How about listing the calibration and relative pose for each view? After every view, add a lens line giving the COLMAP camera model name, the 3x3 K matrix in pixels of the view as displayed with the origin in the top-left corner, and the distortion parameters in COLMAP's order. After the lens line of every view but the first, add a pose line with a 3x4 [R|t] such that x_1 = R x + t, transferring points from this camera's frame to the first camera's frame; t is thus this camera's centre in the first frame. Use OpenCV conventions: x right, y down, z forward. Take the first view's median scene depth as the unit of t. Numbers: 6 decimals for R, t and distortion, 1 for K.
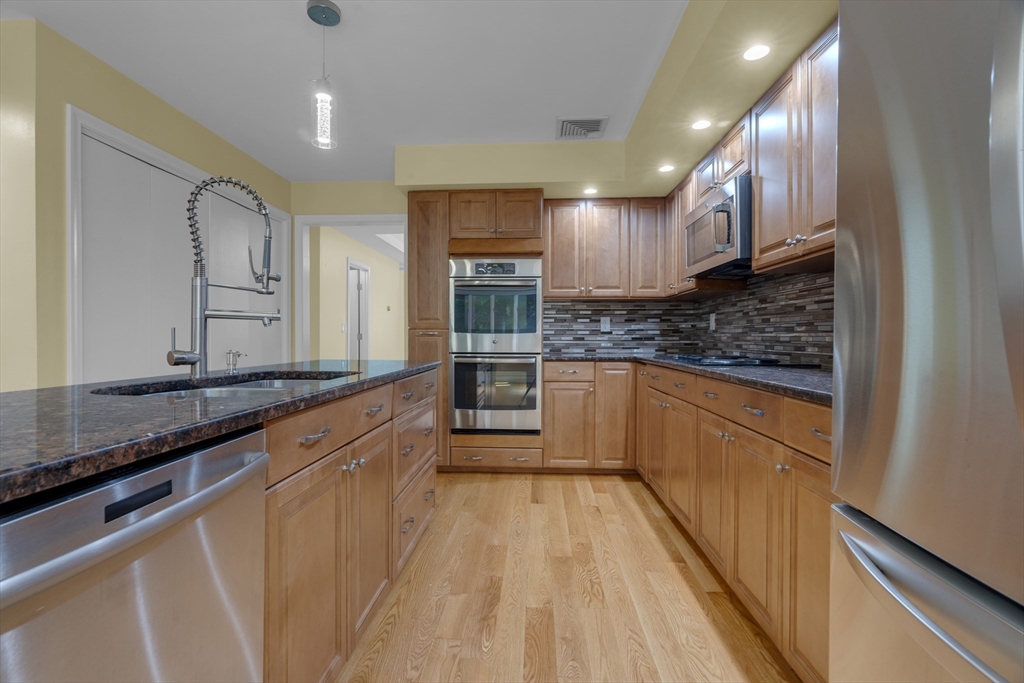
lens RADIAL K [[474.0, 0, 523.3], [0, 474.0, 338.8], [0, 0, 1]] dist [-0.005391, 0.000128]
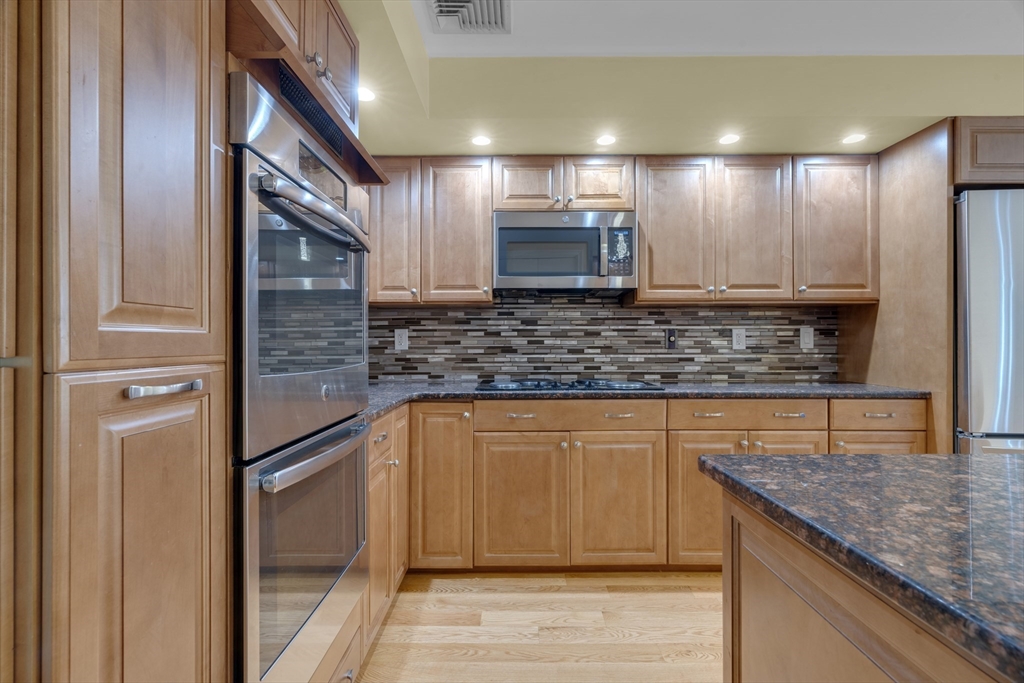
lens RADIAL K [[436.6, 0, 510.8], [0, 436.6, 358.1], [0, 0, 1]] dist [-0.000738, 0.000002]
pose [[-0.028841, 0.001563, 0.999583, -0.451990], [0.008415, 0.999964, -0.001321, -0.003466], [-0.999549, 0.008373, -0.028853, 1.129748]]
